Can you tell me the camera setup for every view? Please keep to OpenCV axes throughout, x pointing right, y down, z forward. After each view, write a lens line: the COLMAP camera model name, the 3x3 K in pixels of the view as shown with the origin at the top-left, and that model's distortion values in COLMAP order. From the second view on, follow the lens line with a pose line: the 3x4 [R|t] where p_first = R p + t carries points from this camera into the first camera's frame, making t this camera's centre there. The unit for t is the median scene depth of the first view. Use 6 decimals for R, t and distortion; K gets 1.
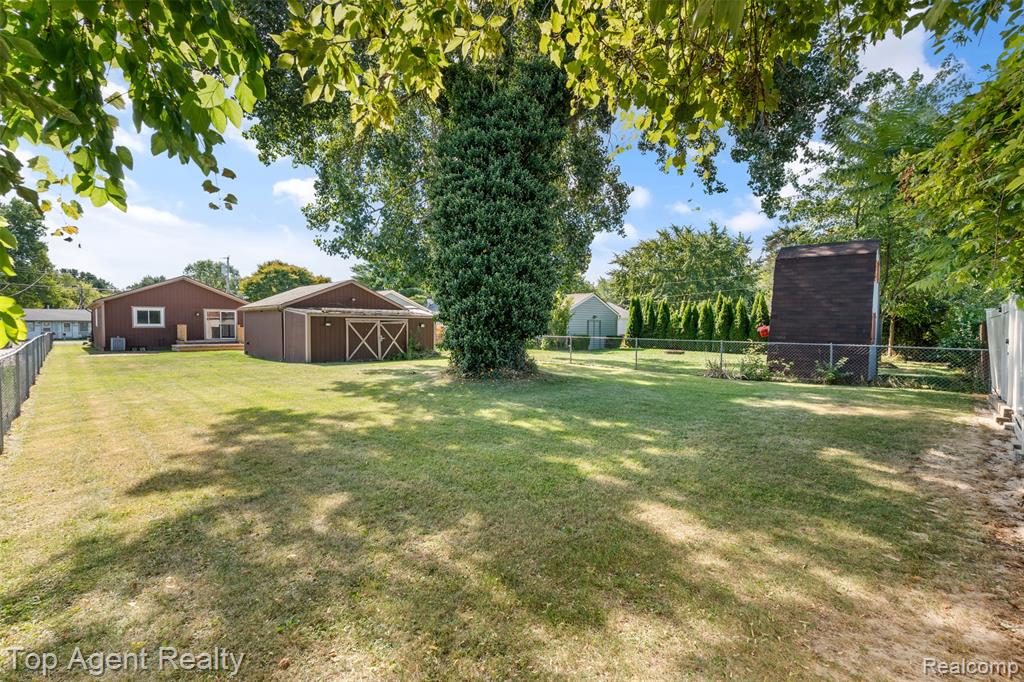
lens RADIAL K [[445.0, 0, 512.0], [0, 445.0, 341.0], [0, 0, 1]] dist [0.001551, 0.000264]
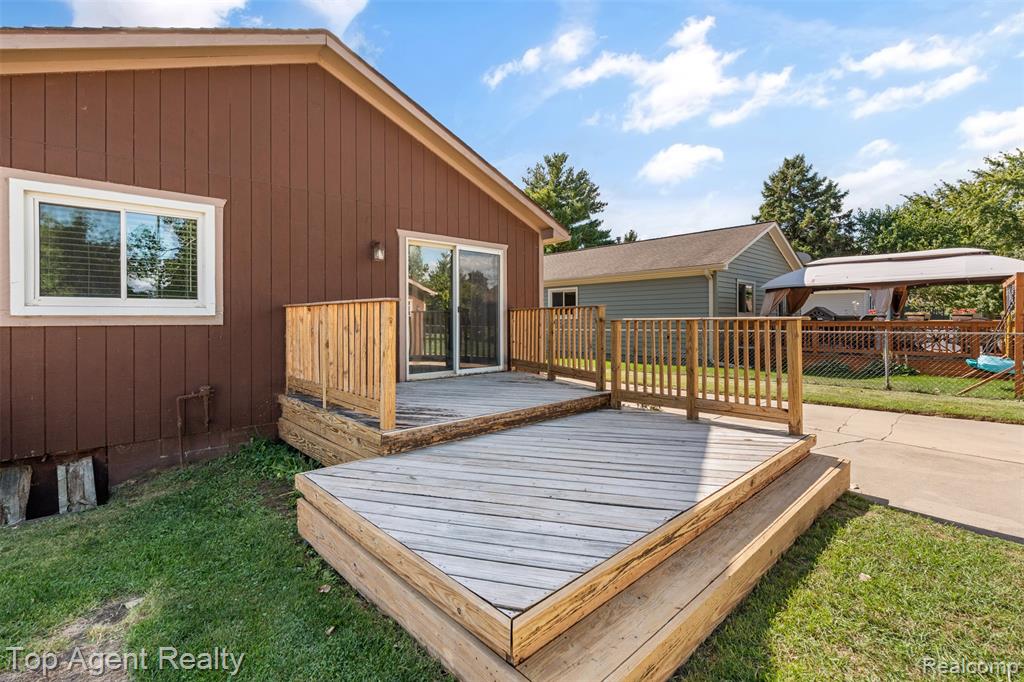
lens RADIAL K [[456.8, 0, 513.2], [0, 456.8, 321.8], [0, 0, 1]] dist [0.001573, 0.000301]
pose [[0.998137, -0.005817, -0.060729, -0.681236], [0.003855, 0.999468, -0.032374, -0.025396], [0.060885, 0.032080, 0.997629, 0.863391]]
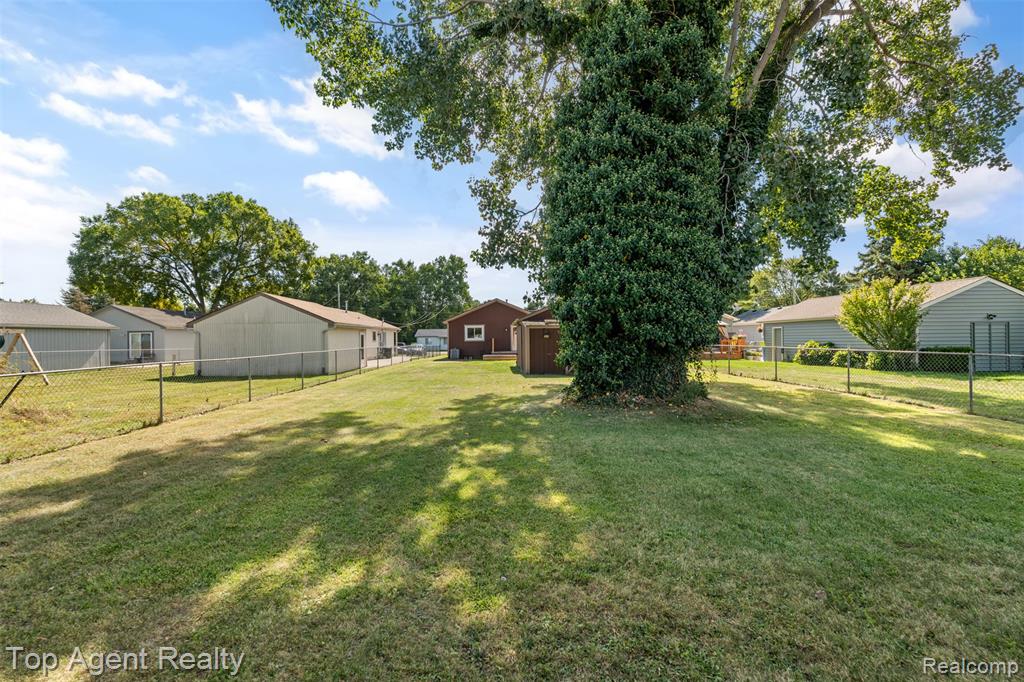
lens RADIAL K [[453.2, 0, 512.0], [0, 453.2, 341.0], [0, 0, 1]] dist [0.000123, -0.000045]
pose [[0.719492, -0.007587, -0.694459, 0.158432], [-0.012298, 0.999644, -0.023663, -0.001260], [0.694392, 0.025566, 0.719143, 0.149133]]
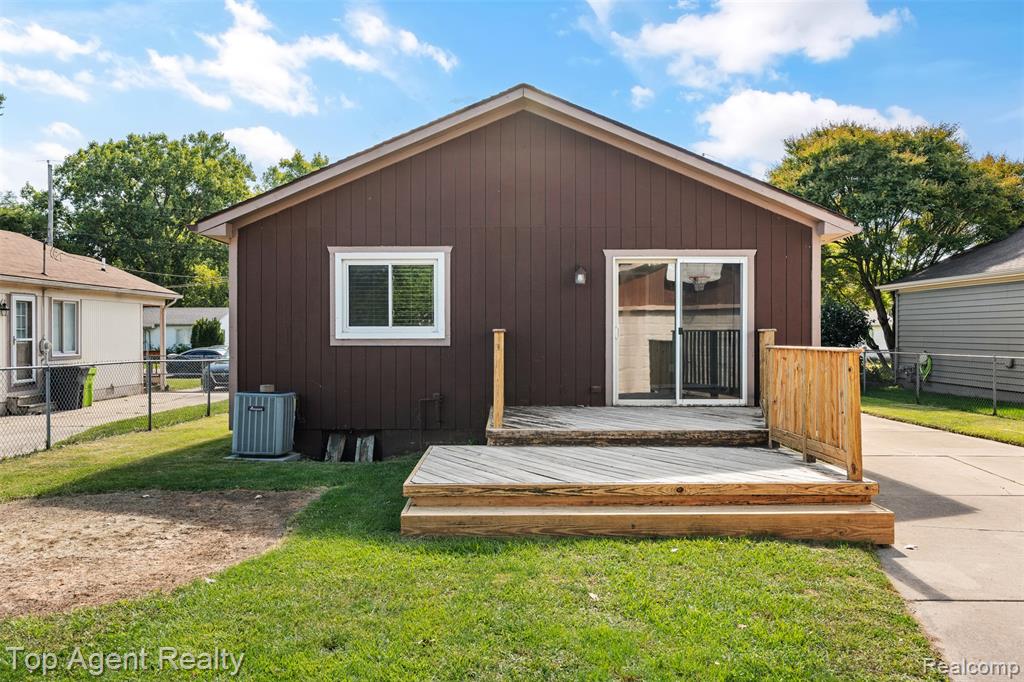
lens RADIAL K [[772.1, 0, 512.0], [0, 772.1, 341.0], [0, 0, 1]] dist [-0.002312, -0.000154]
pose [[0.698669, 0.004506, -0.715431, -0.514250], [-0.024430, 0.999547, -0.017562, -0.026889], [0.715028, 0.029748, 0.698462, 0.792142]]
